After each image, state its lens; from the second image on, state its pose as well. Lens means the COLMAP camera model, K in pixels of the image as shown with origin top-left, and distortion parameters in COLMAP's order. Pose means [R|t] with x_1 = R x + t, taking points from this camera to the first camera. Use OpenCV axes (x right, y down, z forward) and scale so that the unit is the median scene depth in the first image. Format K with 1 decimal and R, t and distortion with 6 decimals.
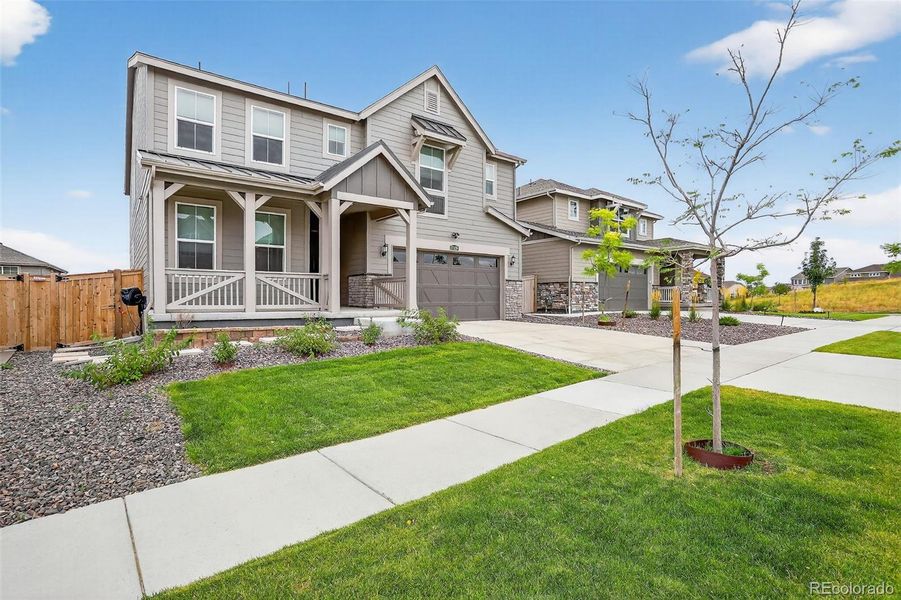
lens RADIAL K [[453.6, 0, 444.9], [0, 453.6, 300.3], [0, 0, 1]] dist [-0.075298, 0.035607]
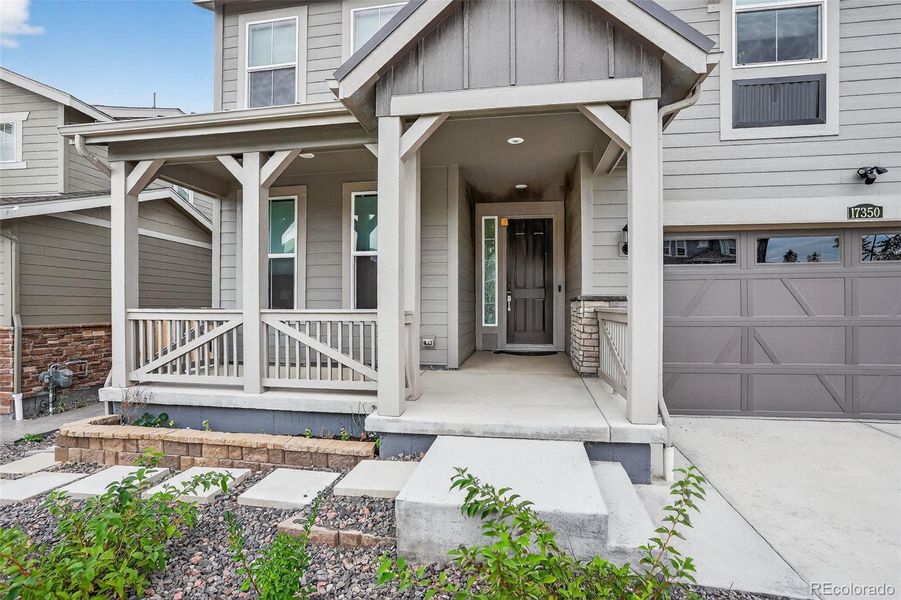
lens RADIAL K [[453.6, 0, 444.9], [0, 453.6, 300.3], [0, 0, 1]] dist [-0.075298, 0.035607]
pose [[0.676853, -0.011862, -0.736023, 0.058448], [0.003502, 0.999911, -0.012895, -0.055380], [0.736110, 0.006150, 0.676834, 0.669067]]
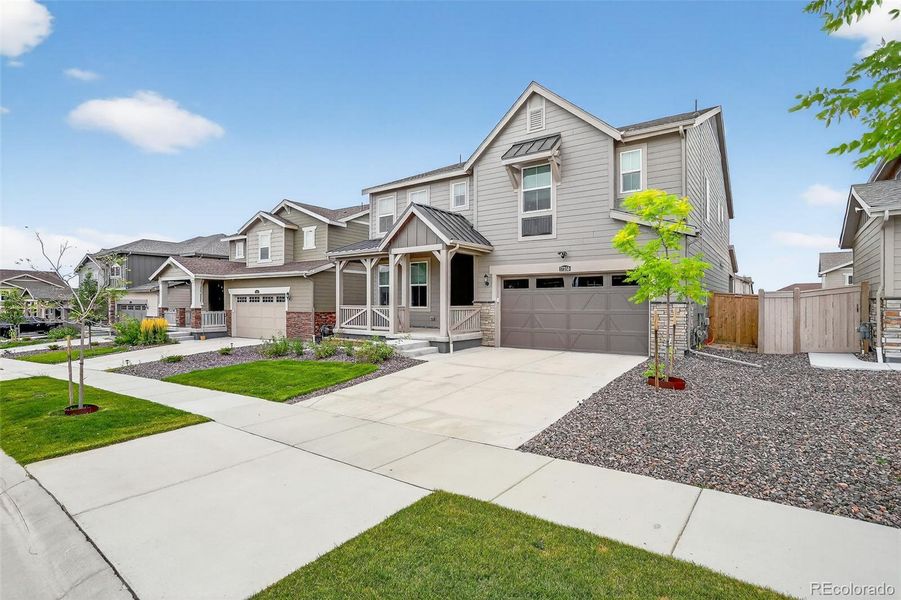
lens RADIAL K [[453.6, 0, 444.9], [0, 453.6, 300.3], [0, 0, 1]] dist [-0.075298, 0.035607]
pose [[0.258705, -0.007720, -0.965926, 1.020219], [0.001341, 0.999970, -0.007633, -0.058842], [0.965956, 0.000679, 0.258707, 0.680859]]
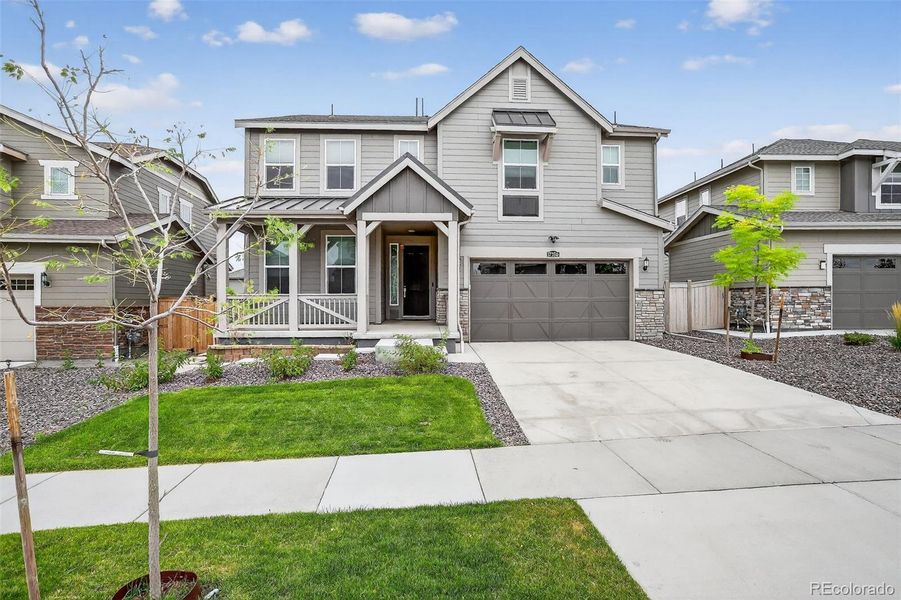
lens RADIAL K [[479.1, 0, 445.3], [0, 479.1, 296.4], [0, 0, 1]] dist [-0.064065, 0.046741]
pose [[0.827889, -0.007988, -0.560835, 0.442255], [0.005470, 0.999966, -0.006169, -0.040760], [0.560865, 0.002040, 0.827905, 0.186994]]
